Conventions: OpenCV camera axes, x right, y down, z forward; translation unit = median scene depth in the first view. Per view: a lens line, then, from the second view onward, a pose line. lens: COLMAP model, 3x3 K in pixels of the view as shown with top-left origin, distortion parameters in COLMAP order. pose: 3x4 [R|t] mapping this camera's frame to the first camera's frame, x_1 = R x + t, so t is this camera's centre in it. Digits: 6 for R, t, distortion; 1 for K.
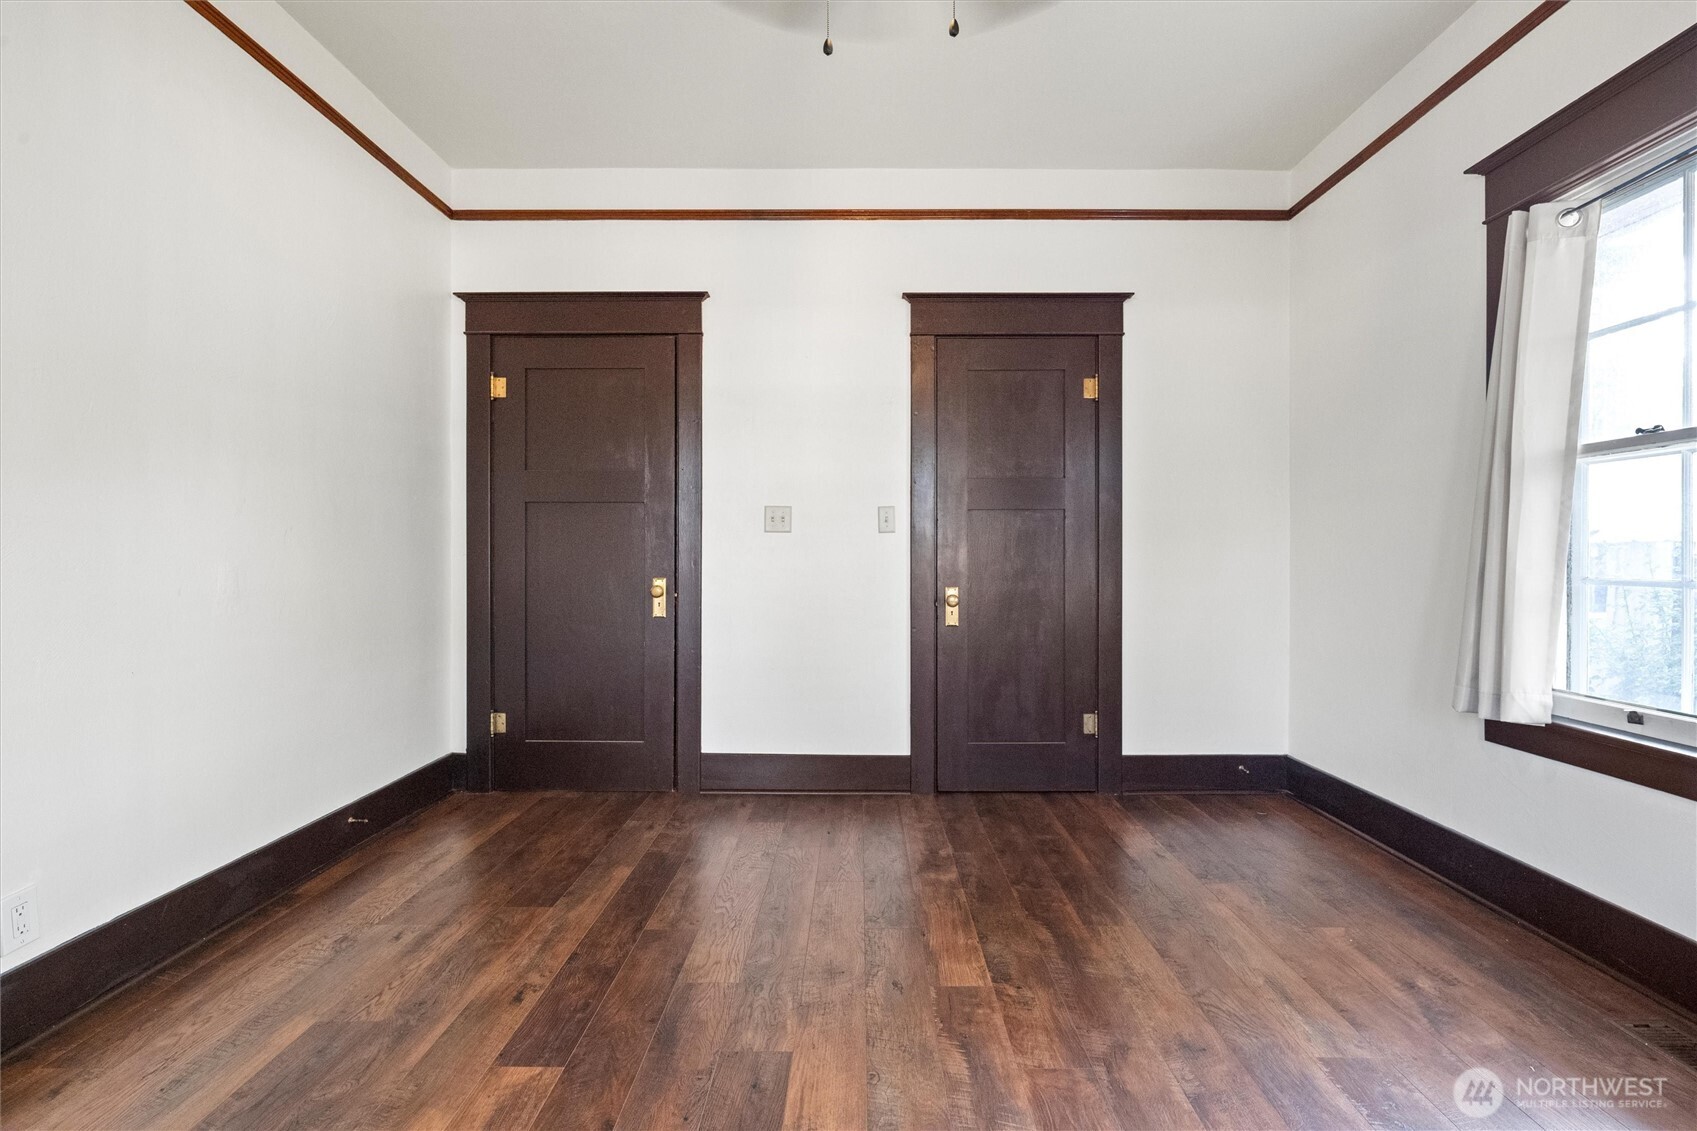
lens RADIAL K [[745.2, 0, 846.4], [0, 745.2, 555.7], [0, 0, 1]] dist [0.000143, -0.000219]
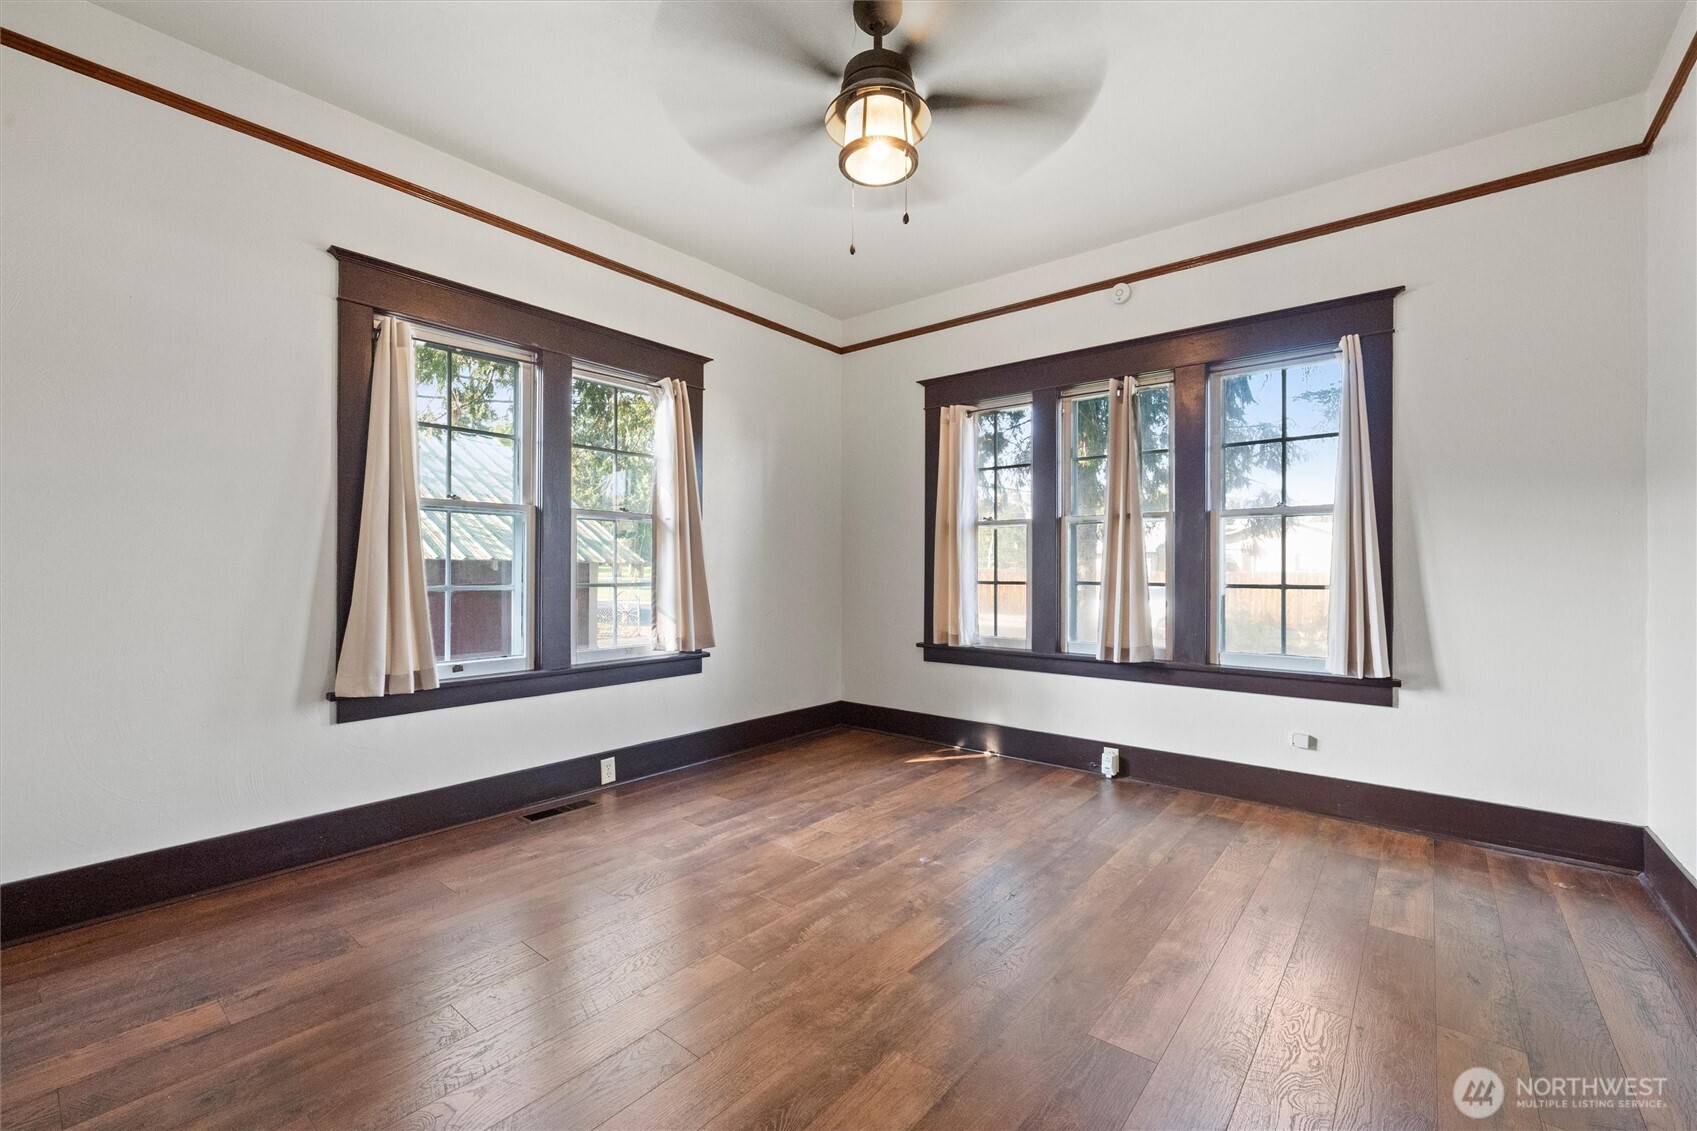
lens RADIAL K [[745.2, 0, 838.3], [0, 745.2, 571.1], [0, 0, 1]] dist [0.000143, -0.000219]
pose [[-0.766710, 0.001807, 0.641992, -0.782393], [-0.000511, 0.999994, -0.003424, 0.005470], [-0.641994, -0.002954, -0.766704, 2.030547]]
